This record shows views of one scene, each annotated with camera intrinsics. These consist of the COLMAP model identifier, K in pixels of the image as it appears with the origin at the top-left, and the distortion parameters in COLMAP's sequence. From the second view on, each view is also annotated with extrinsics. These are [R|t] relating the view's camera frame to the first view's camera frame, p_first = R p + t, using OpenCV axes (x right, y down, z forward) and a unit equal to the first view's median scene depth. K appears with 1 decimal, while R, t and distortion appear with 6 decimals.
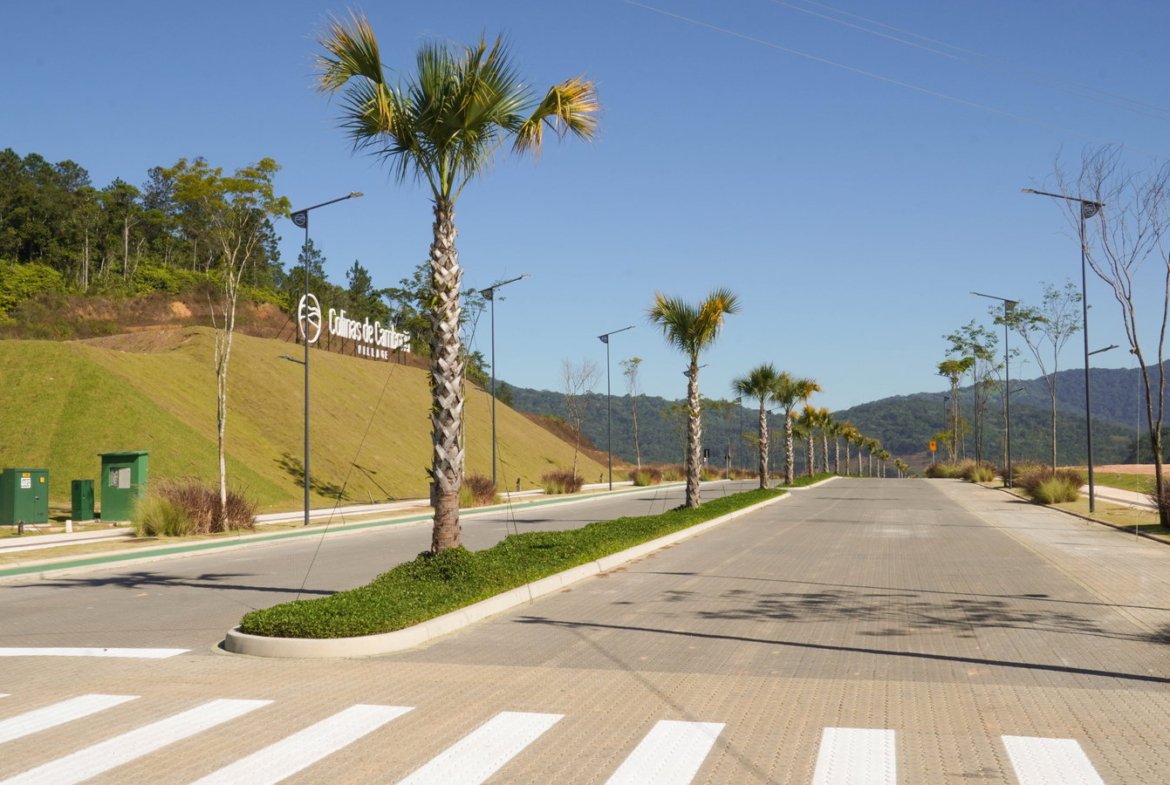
lens RADIAL K [[1274.7, 0, 585.0], [0, 1274.7, 392.5], [0, 0, 1]] dist [-0.033280, 0.033569]
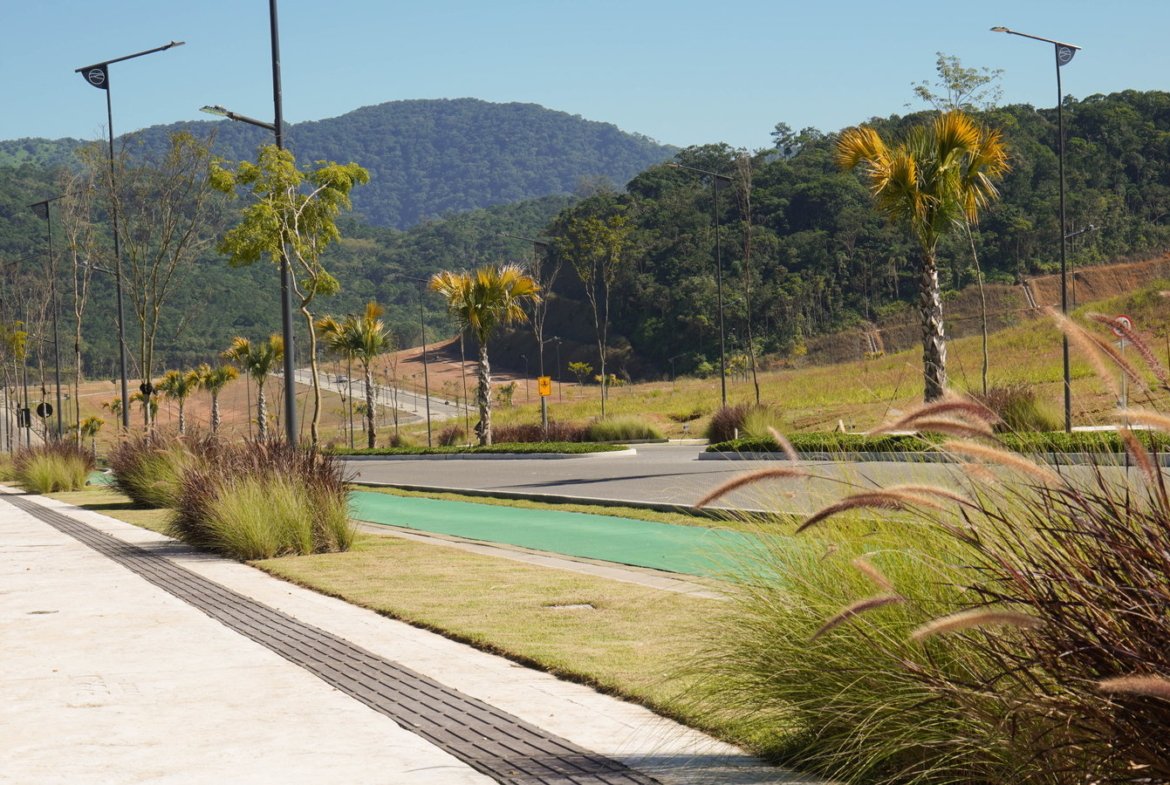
lens RADIAL K [[2323.9, 0, 585.0], [0, 2323.9, 392.5], [0, 0, 1]] dist [0.312528, 0.173286]
pose [[0.848572, -0.041126, 0.527478, 0.859146], [-0.003043, 0.996578, 0.082596, 0.310705], [-0.529070, -0.071694, 0.845544, 4.033221]]
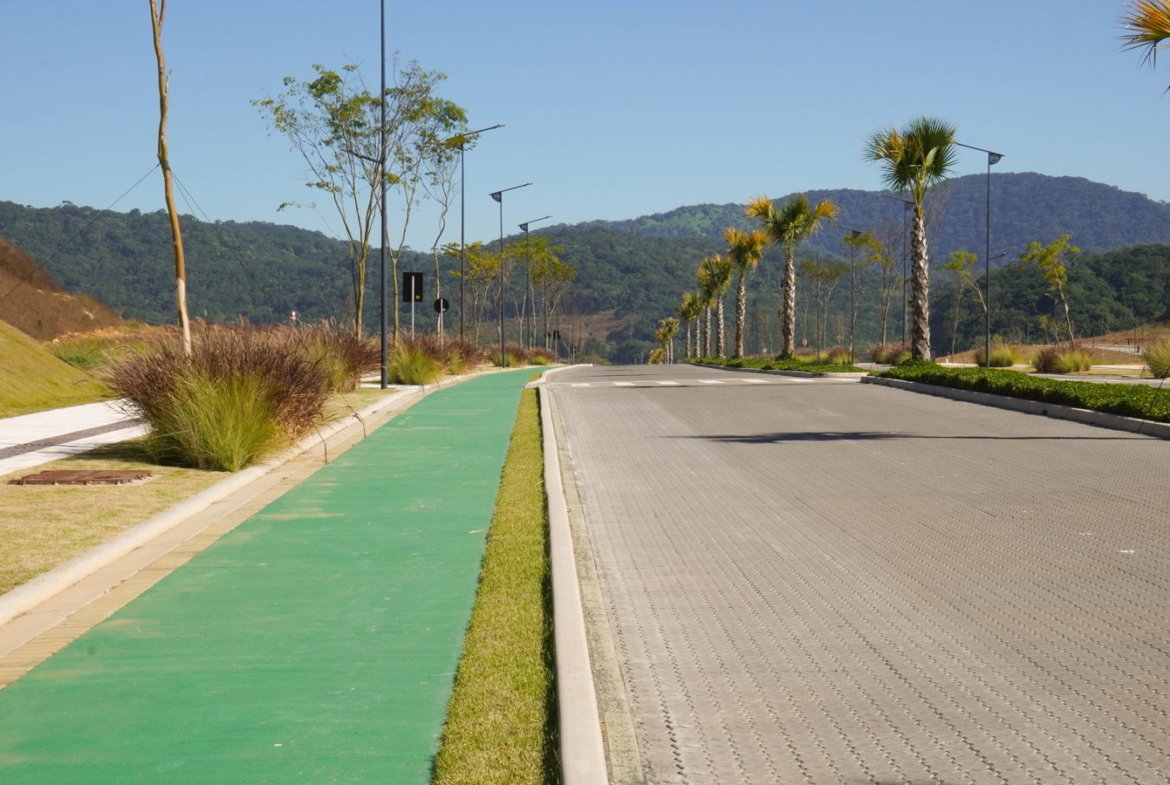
lens RADIAL K [[1939.2, 0, 585.0], [0, 1939.2, 392.5], [0, 0, 1]] dist [0.161258, 0.176190]
pose [[0.966607, -0.000152, 0.256265, 0.028292], [-0.022904, 0.995946, 0.086983, 0.043129], [-0.255239, -0.089948, 0.962685, 0.756253]]
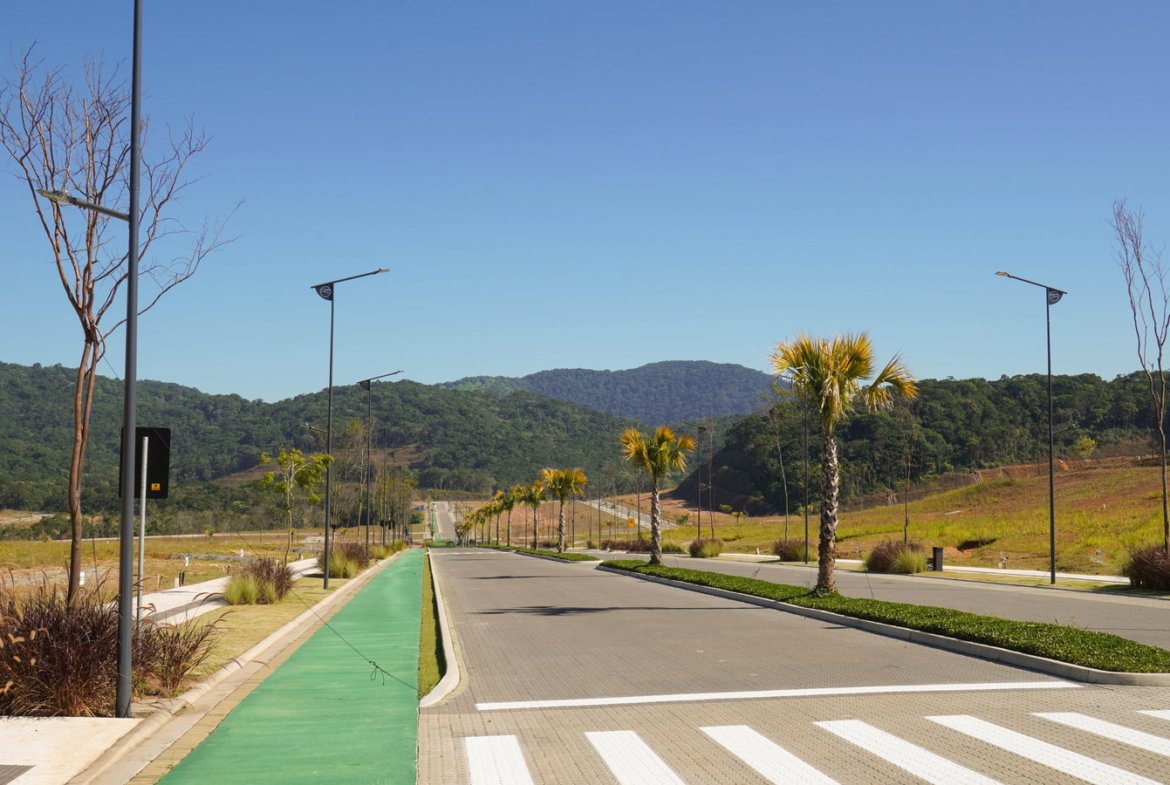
lens RADIAL K [[1233.0, 0, 585.0], [0, 1233.0, 392.5], [0, 0, 1]] dist [-0.080297, 0.164843]
pose [[0.916562, 0.041758, 0.397707, 0.903290], [-0.040417, 0.999114, -0.011759, 0.289534], [-0.397846, -0.005296, 0.917437, 3.907236]]
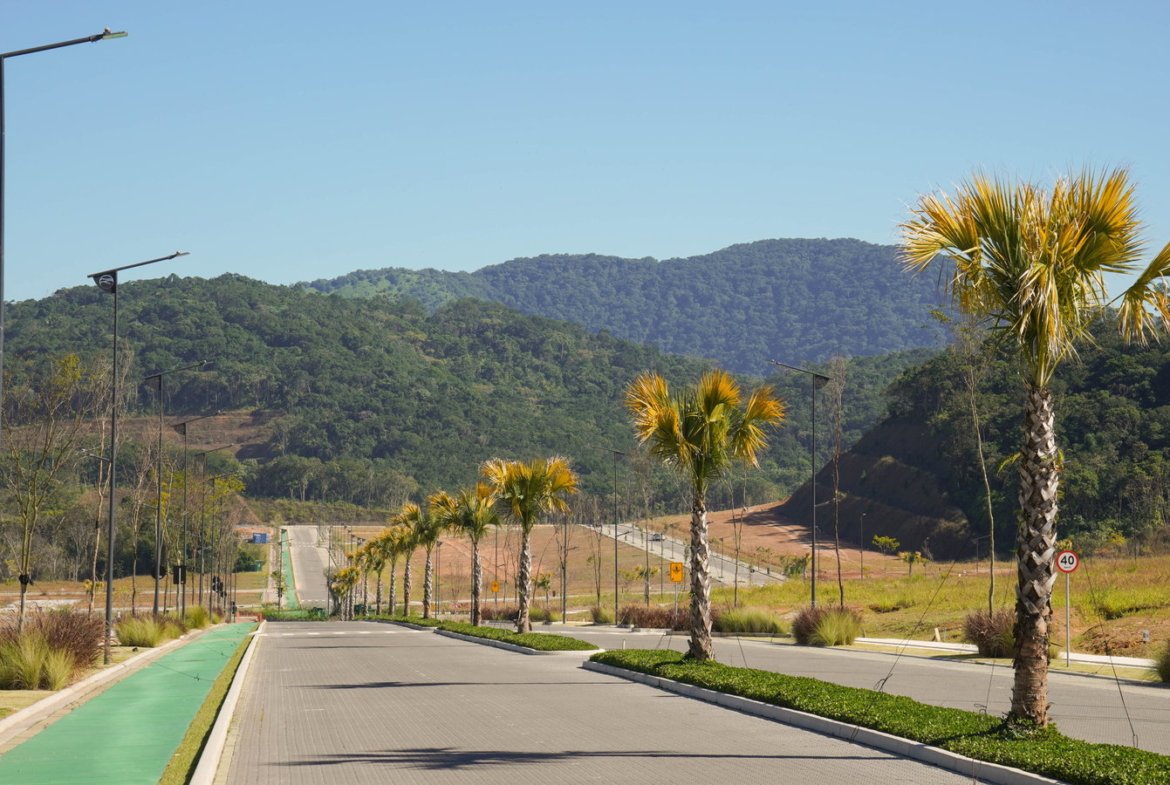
lens RADIAL K [[2524.5, 0, 585.0], [0, 2524.5, 392.5], [0, 0, 1]] dist [0.366080, 0.106343]
pose [[0.919202, 0.033862, 0.392328, 0.915130], [-0.046890, 0.998620, 0.023671, 0.289631], [-0.390984, -0.040155, 0.919521, 3.910511]]
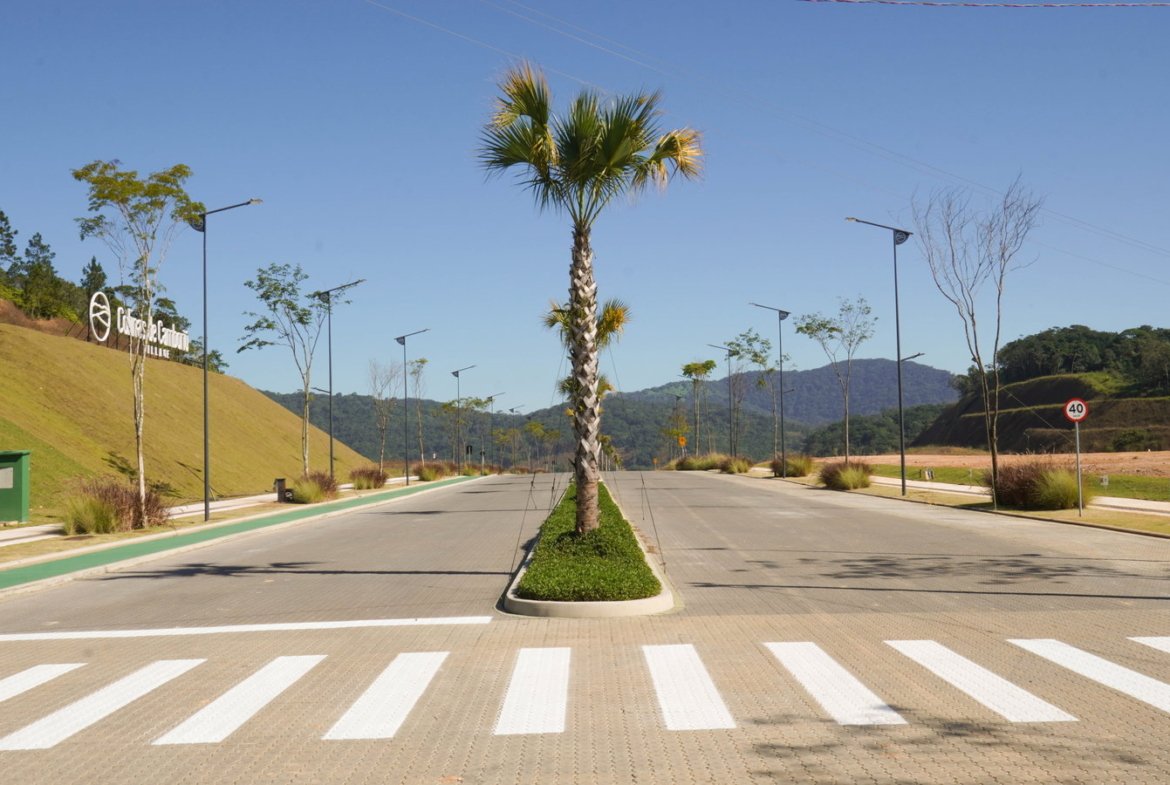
lens RADIAL K [[1233.0, 0, 585.0], [0, 1233.0, 392.5], [0, 0, 1]] dist [-0.080297, 0.164843]
pose [[0.972722, 0.001975, 0.231967, -0.063279], [-0.002149, 0.999998, 0.000498, -0.000280], [-0.231965, -0.000983, 0.972724, -0.014330]]
